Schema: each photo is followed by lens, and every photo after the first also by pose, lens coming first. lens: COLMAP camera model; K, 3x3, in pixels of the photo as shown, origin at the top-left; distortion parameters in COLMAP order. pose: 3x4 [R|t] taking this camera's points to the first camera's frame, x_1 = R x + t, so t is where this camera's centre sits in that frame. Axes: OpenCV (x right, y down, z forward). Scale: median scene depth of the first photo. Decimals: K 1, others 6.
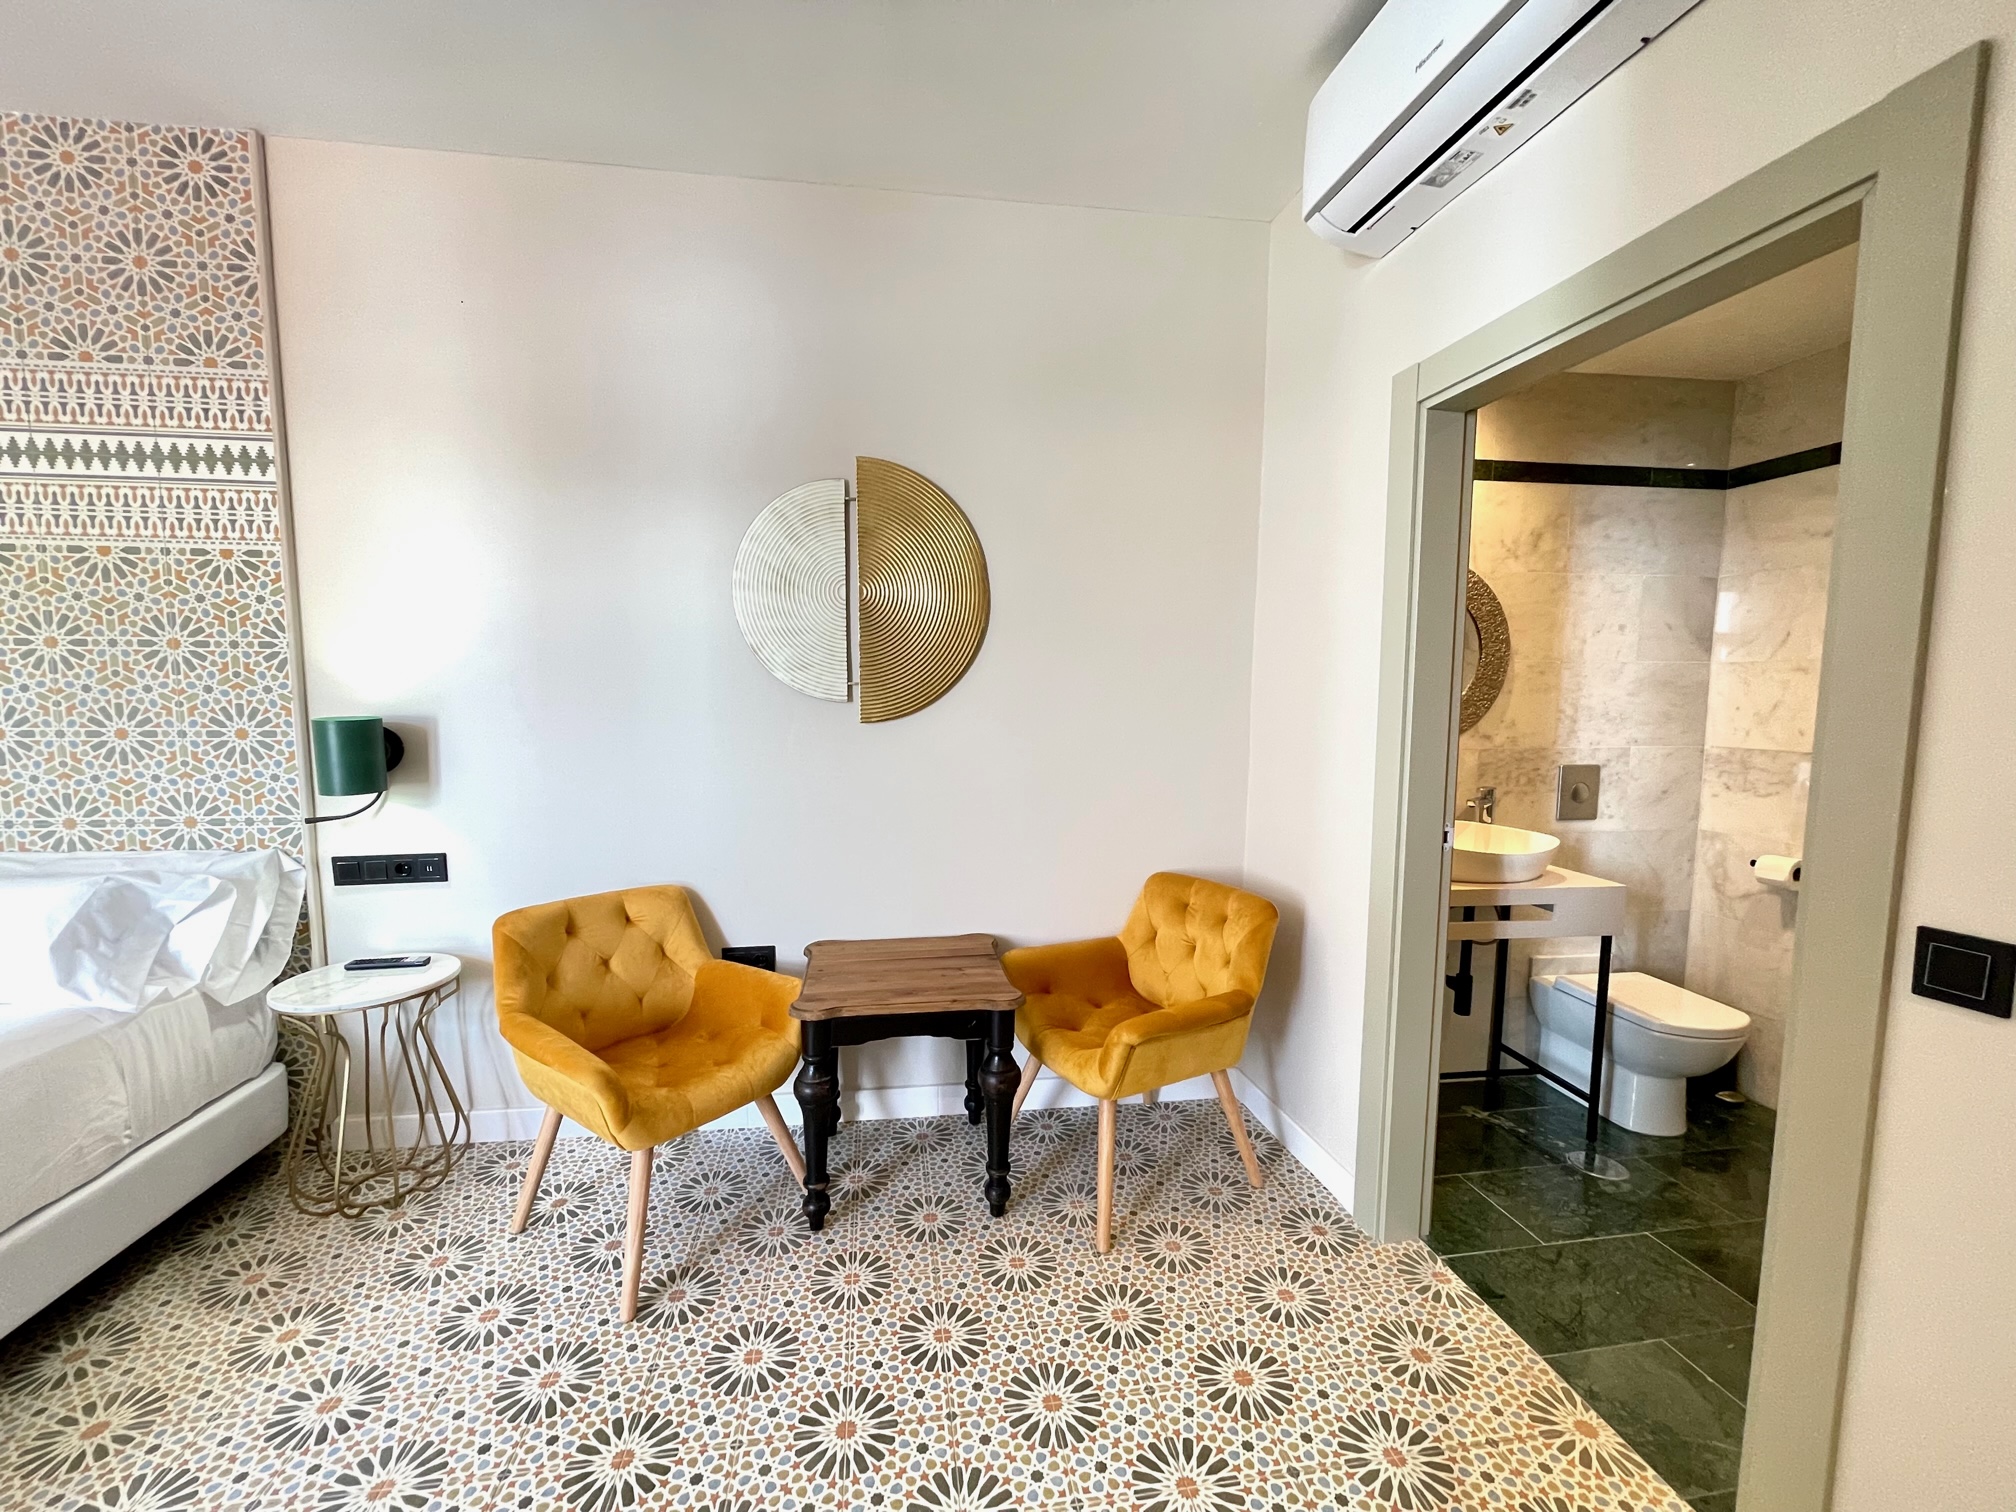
lens RADIAL K [[762.4, 0, 1017.9], [0, 762.4, 765.4], [0, 0, 1]] dist [-0.005440, -0.000447]
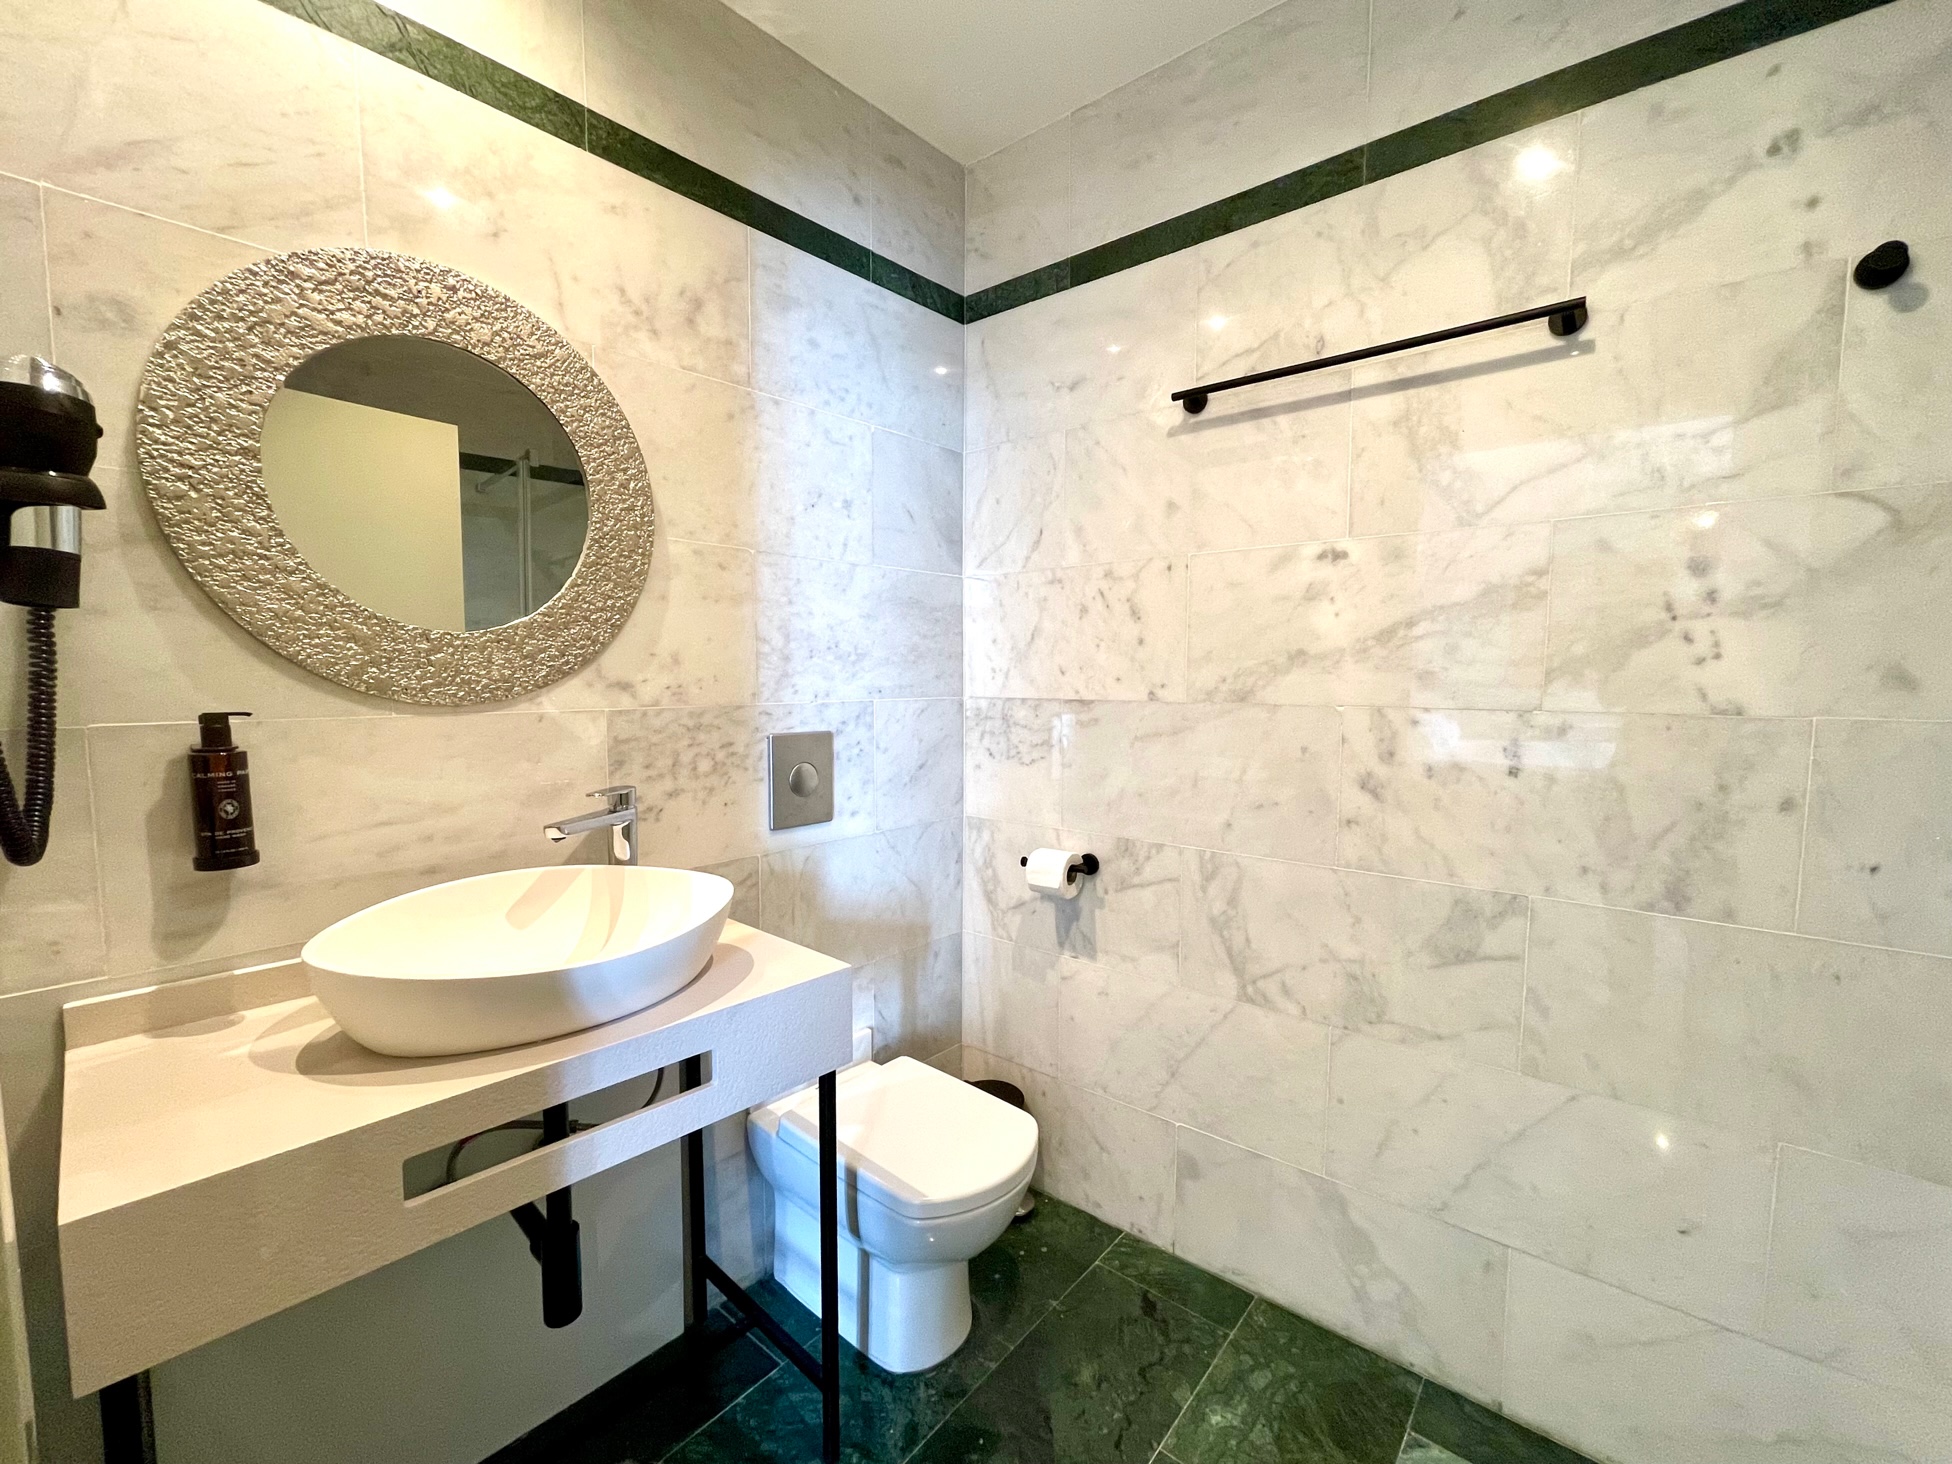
lens RADIAL K [[790.4, 0, 969.1], [0, 790.4, 736.1], [0, 0, 1]] dist [0.003169, -0.000976]
pose [[0.755397, -0.051771, 0.653219, 0.479837], [0.059625, 0.998169, 0.010158, 0.003910], [-0.652549, 0.031275, 0.757101, 0.495965]]
